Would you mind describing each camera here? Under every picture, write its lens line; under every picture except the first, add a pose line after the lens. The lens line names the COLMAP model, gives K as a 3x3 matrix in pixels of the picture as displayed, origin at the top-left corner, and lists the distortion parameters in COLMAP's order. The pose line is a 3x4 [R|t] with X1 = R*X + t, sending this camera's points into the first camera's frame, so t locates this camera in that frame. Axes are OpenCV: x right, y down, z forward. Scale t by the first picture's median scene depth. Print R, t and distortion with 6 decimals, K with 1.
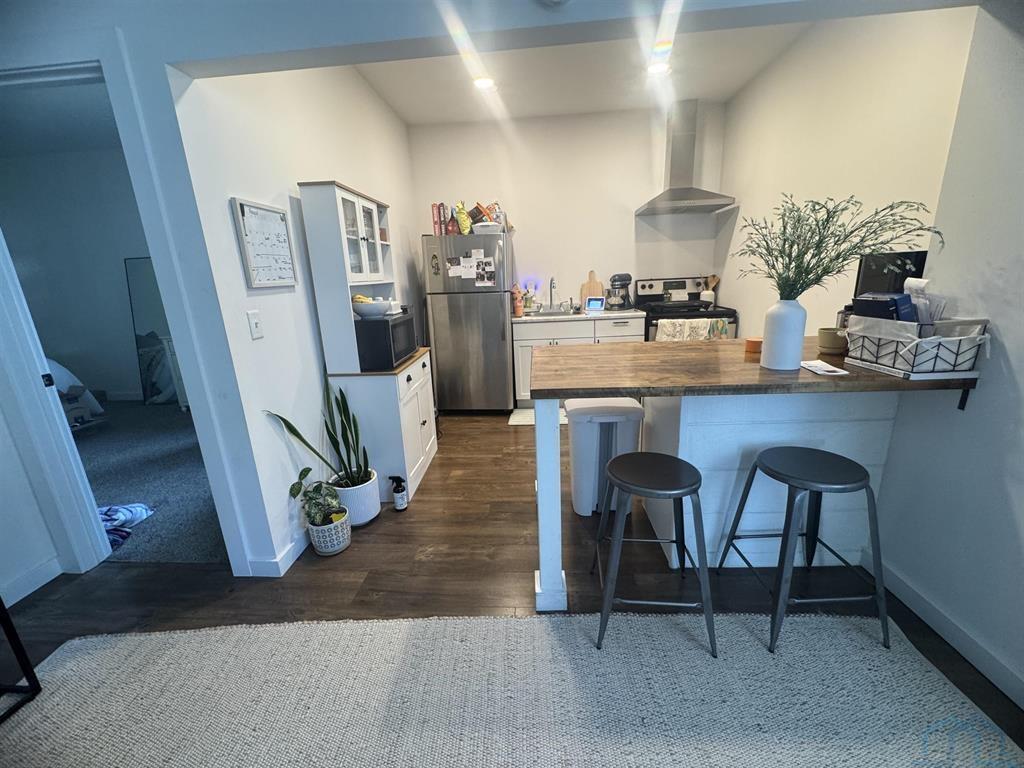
lens RADIAL K [[412.8, 0, 508.7], [0, 412.8, 387.7], [0, 0, 1]] dist [-0.003775, 0.001196]
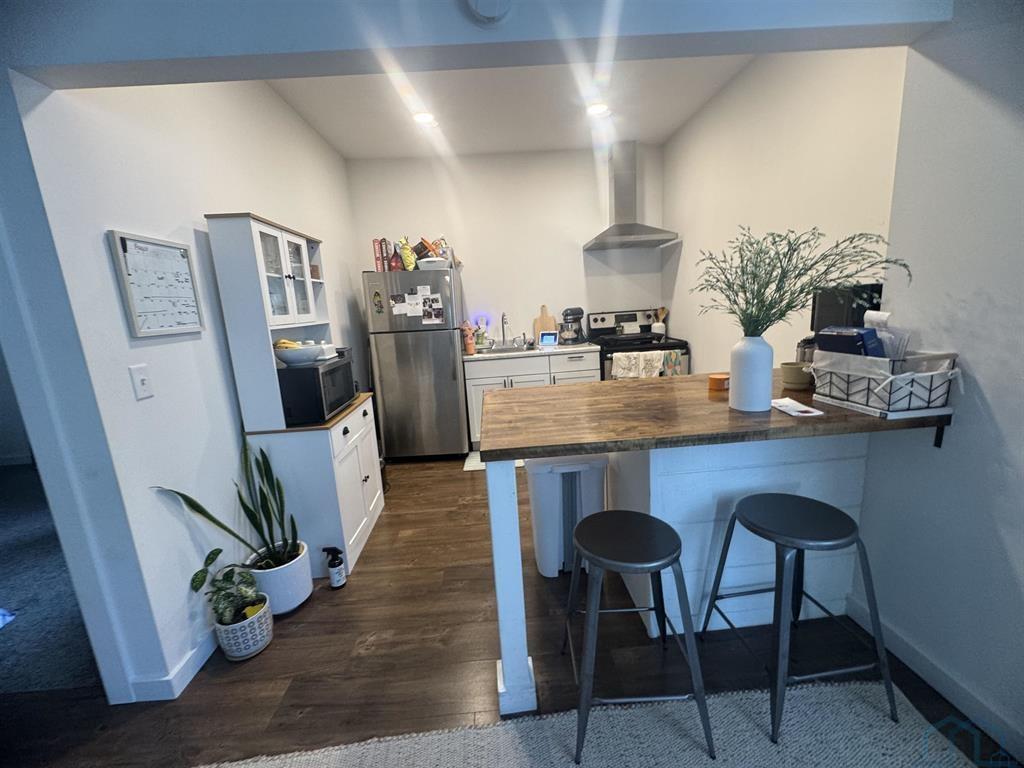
lens RADIAL K [[412.8, 0, 509.8], [0, 412.8, 387.3], [0, 0, 1]] dist [-0.003775, 0.001196]
pose [[0.993466, -0.039712, 0.106996, 0.018825], [0.047828, 0.996082, -0.074382, -0.039966], [-0.103623, 0.079014, 0.991473, 0.101324]]
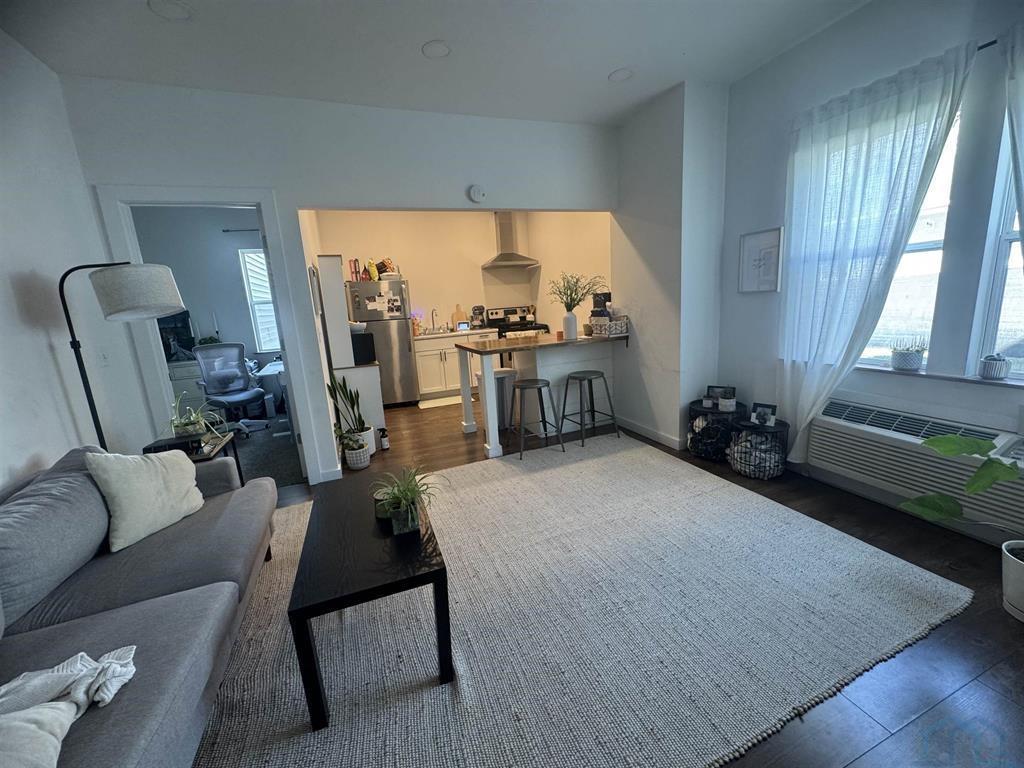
lens RADIAL K [[412.8, 0, 509.1], [0, 412.8, 388.3], [0, 0, 1]] dist [-0.003775, 0.001196]
pose [[0.910307, -0.100491, 0.401550, -0.520829], [0.133260, 0.989584, -0.054447, 0.246401], [-0.391897, 0.103074, 0.914217, -0.808111]]
